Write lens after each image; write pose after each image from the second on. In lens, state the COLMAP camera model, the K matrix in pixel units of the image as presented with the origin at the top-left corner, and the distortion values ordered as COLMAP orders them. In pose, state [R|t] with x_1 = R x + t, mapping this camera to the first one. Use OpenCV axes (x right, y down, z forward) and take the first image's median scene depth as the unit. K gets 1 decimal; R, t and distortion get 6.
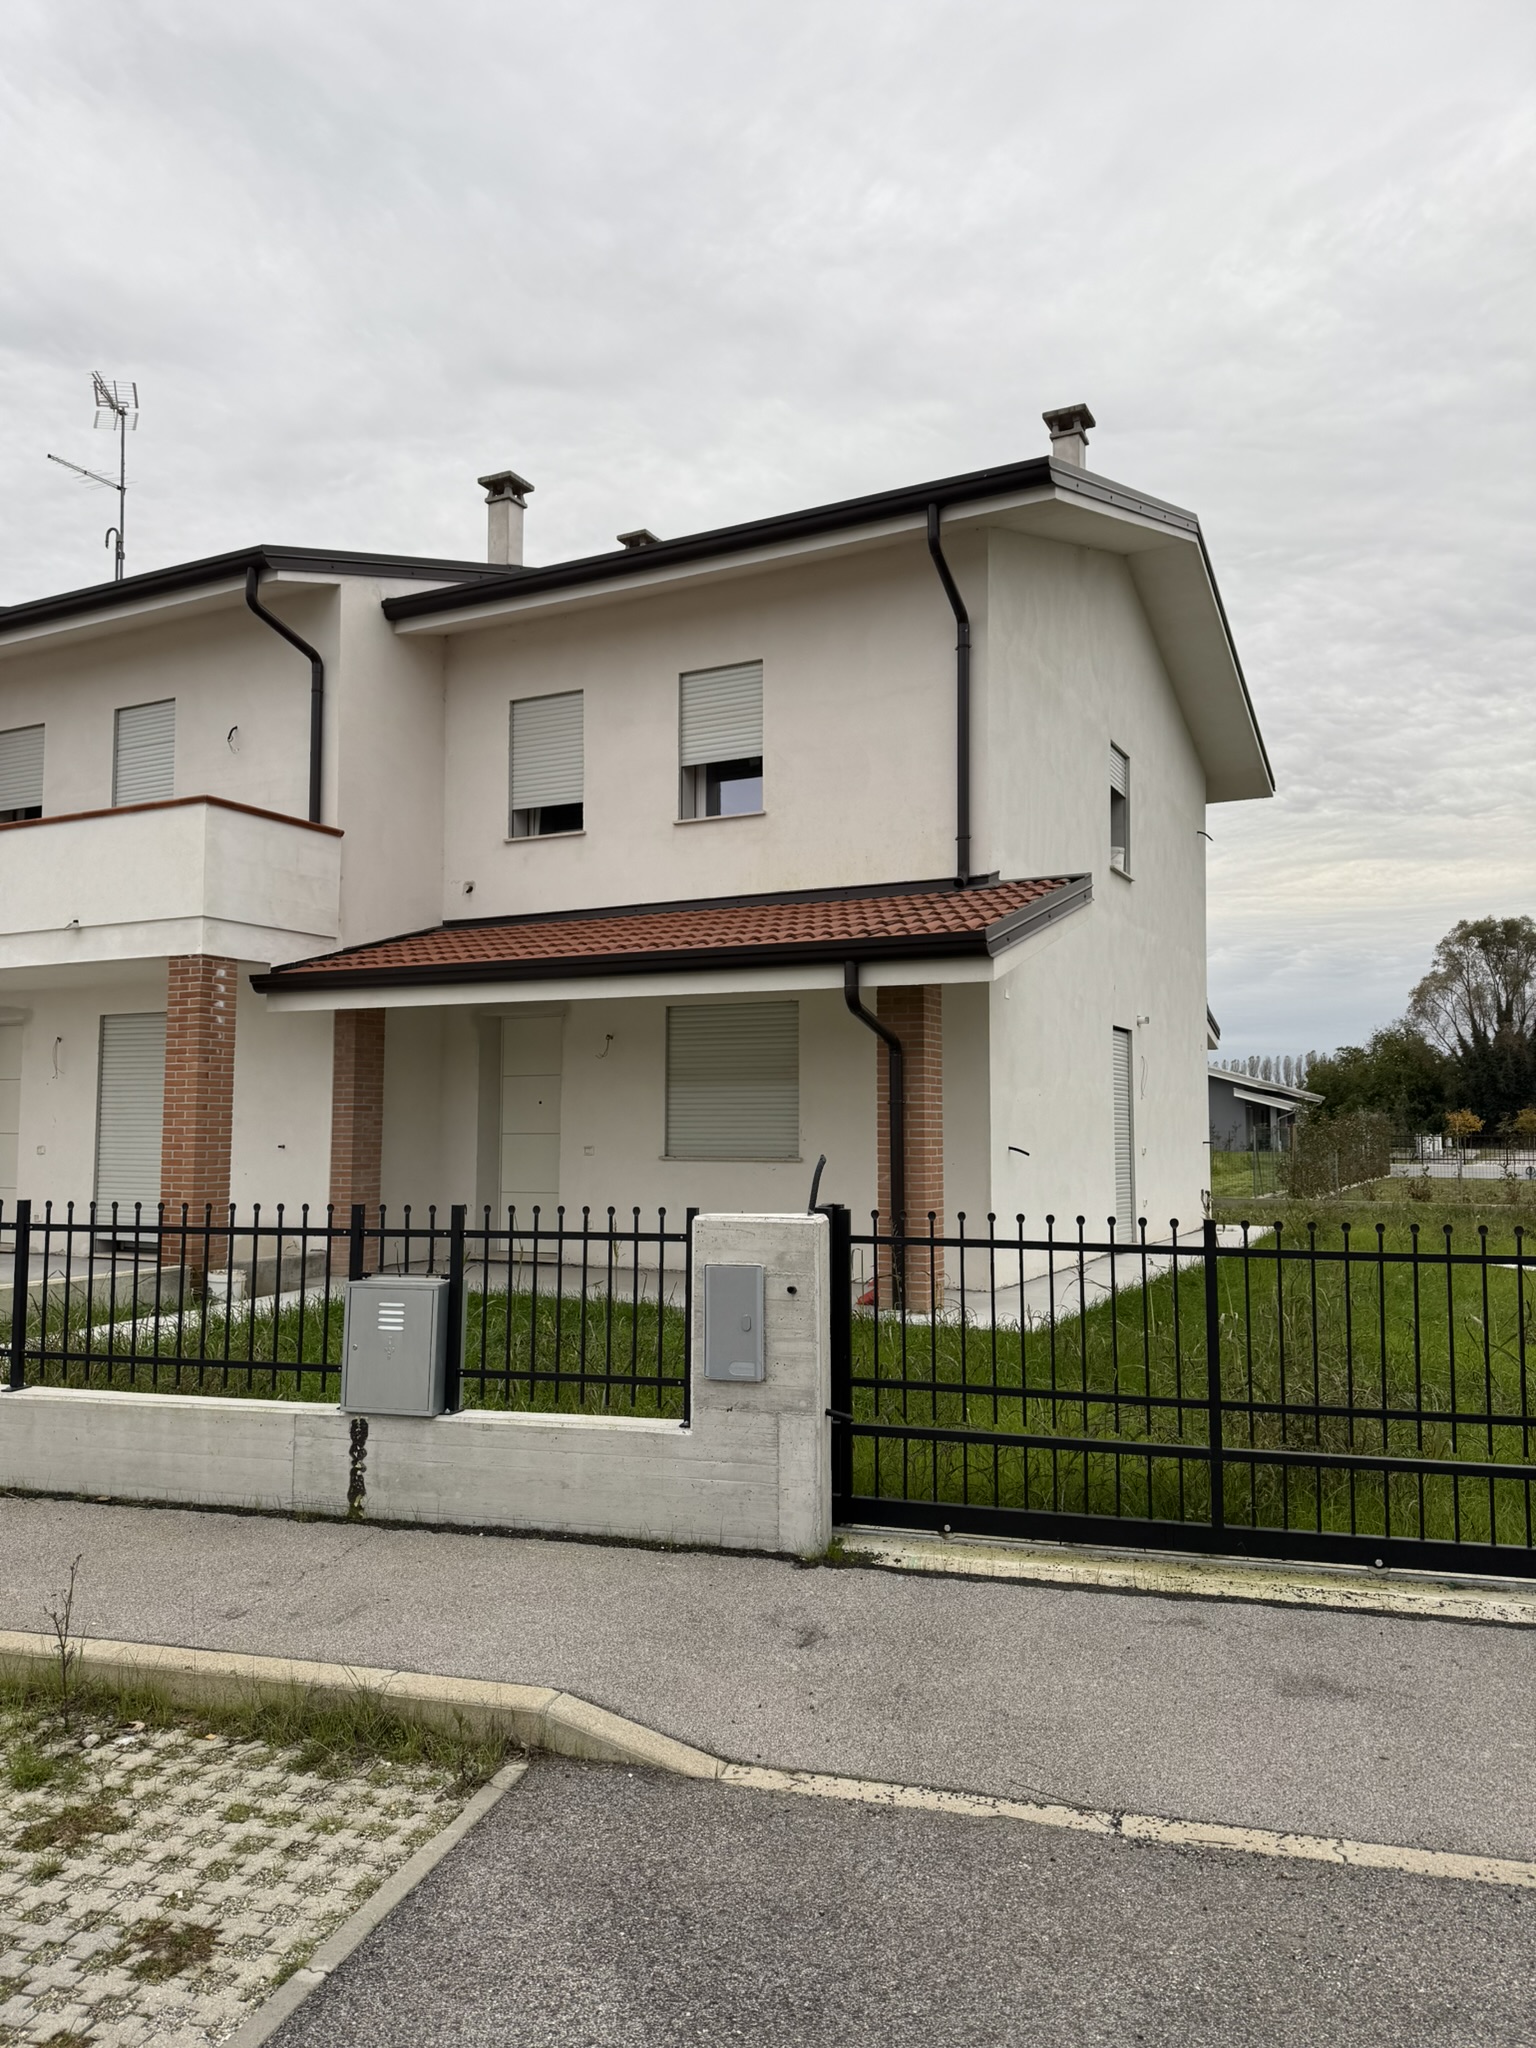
lens RADIAL K [[1431.7, 0, 770.2], [0, 1431.7, 1025.7], [0, 0, 1]] dist [0.005315, 0.000422]
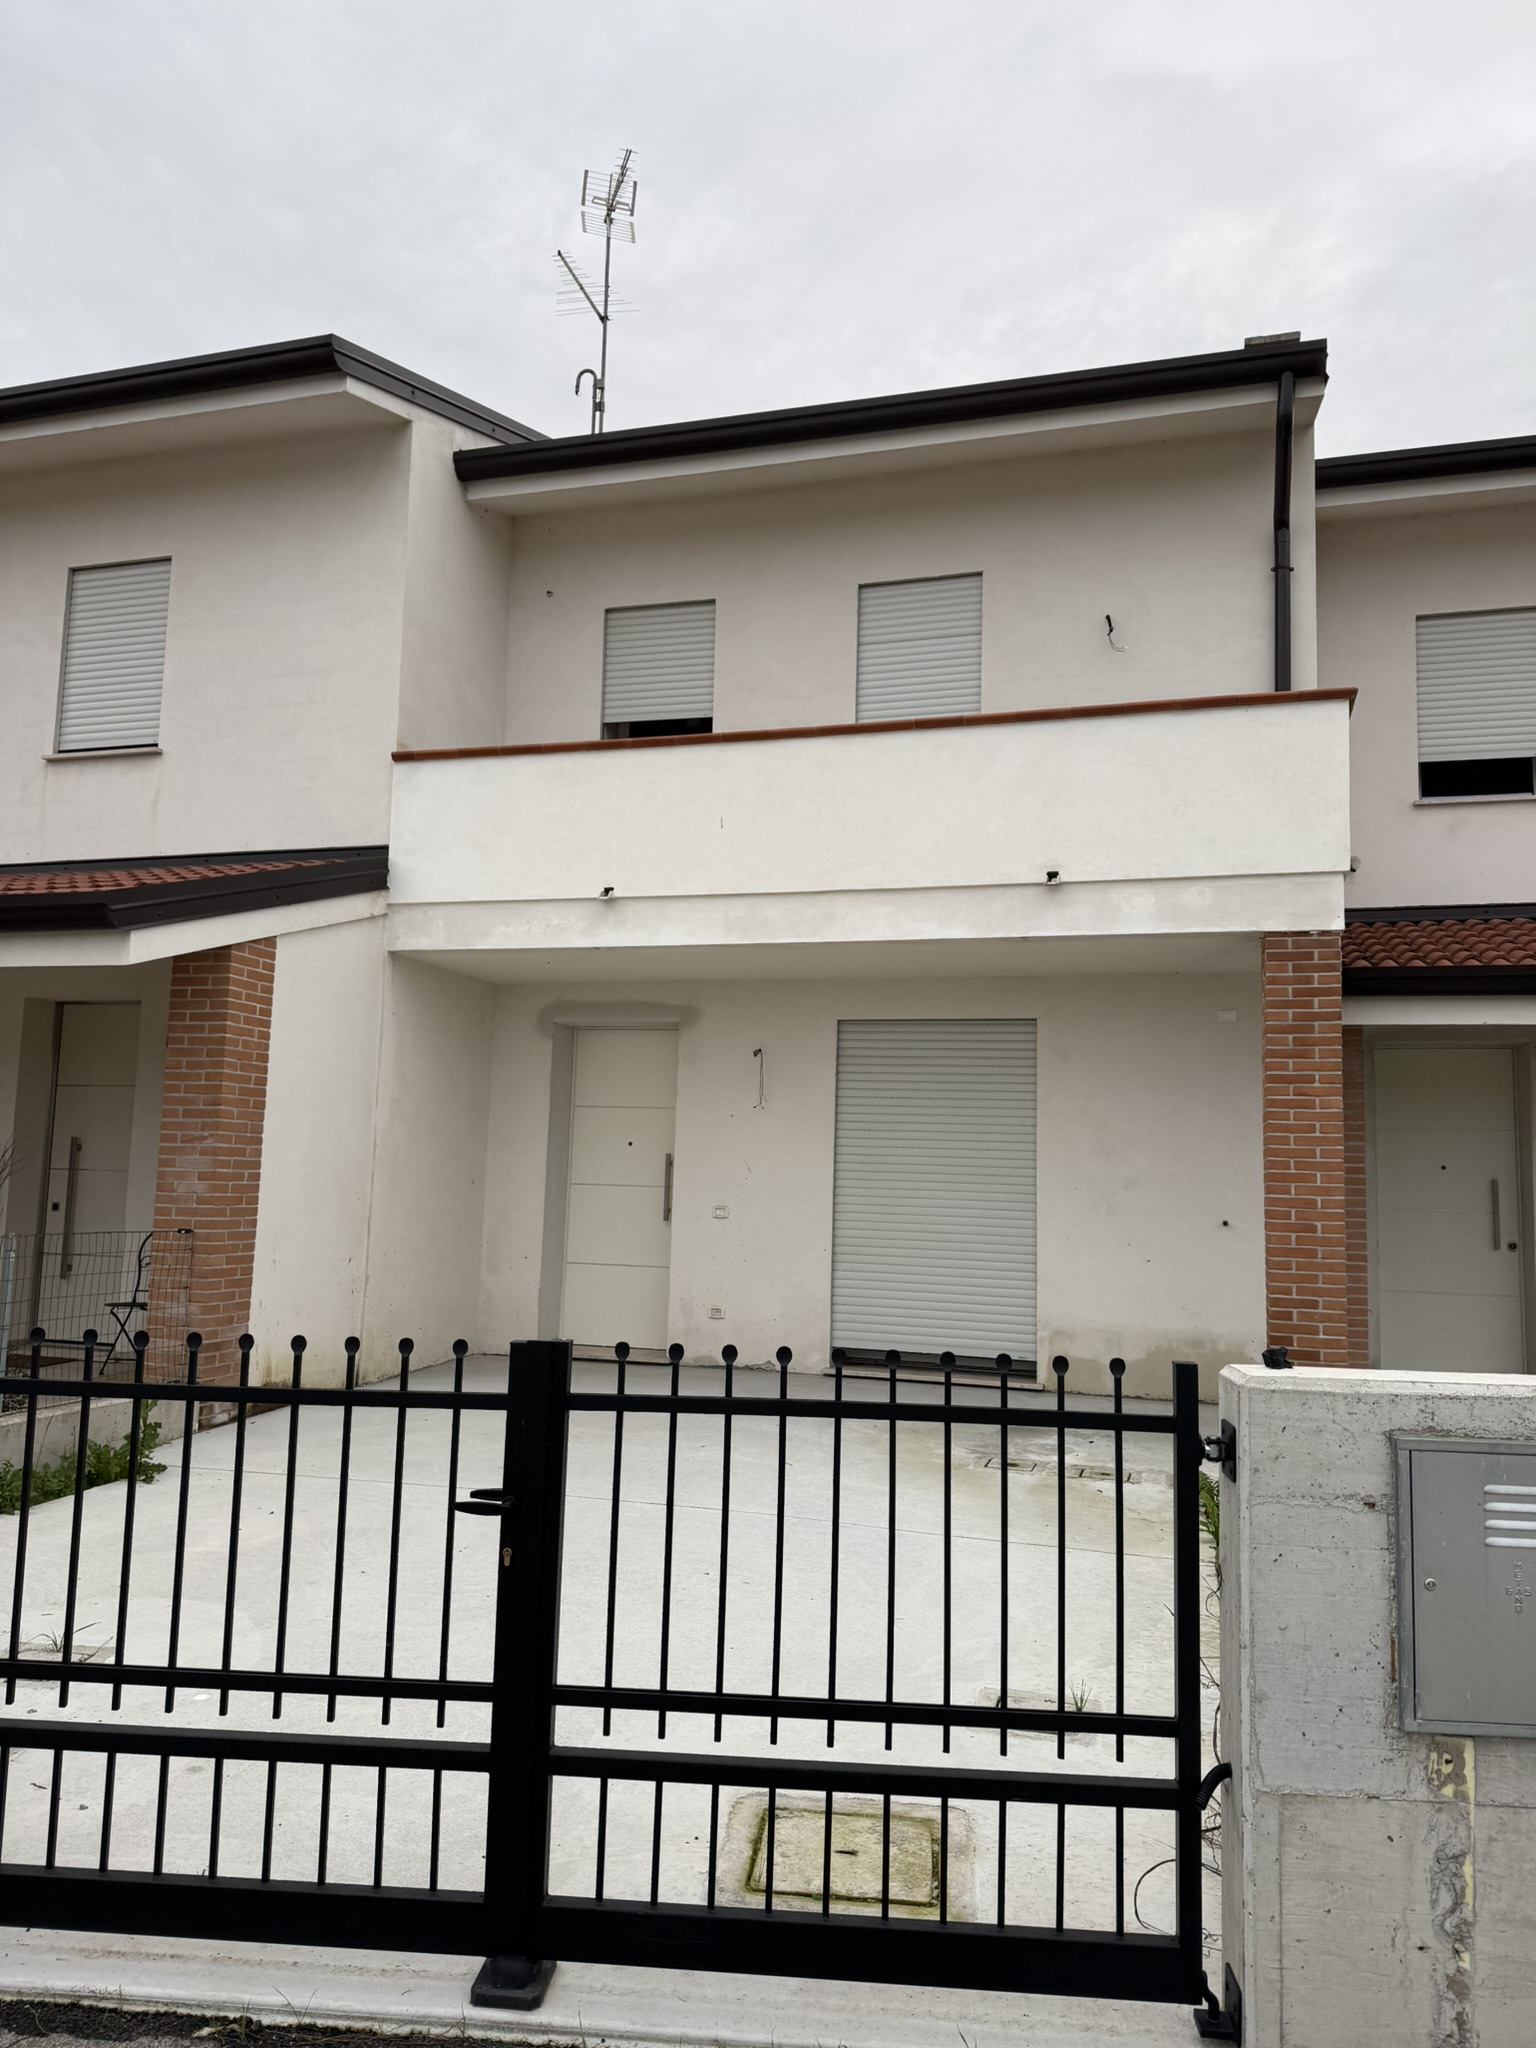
lens RADIAL K [[1431.7, 0, 767.9], [0, 1431.7, 1025.4], [0, 0, 1]] dist [0.005315, 0.000422]
pose [[0.984071, 0.036675, 0.173951, -0.611193], [-0.032072, 0.999059, -0.029197, 0.016155], [-0.174858, 0.023153, 0.984321, 0.324286]]
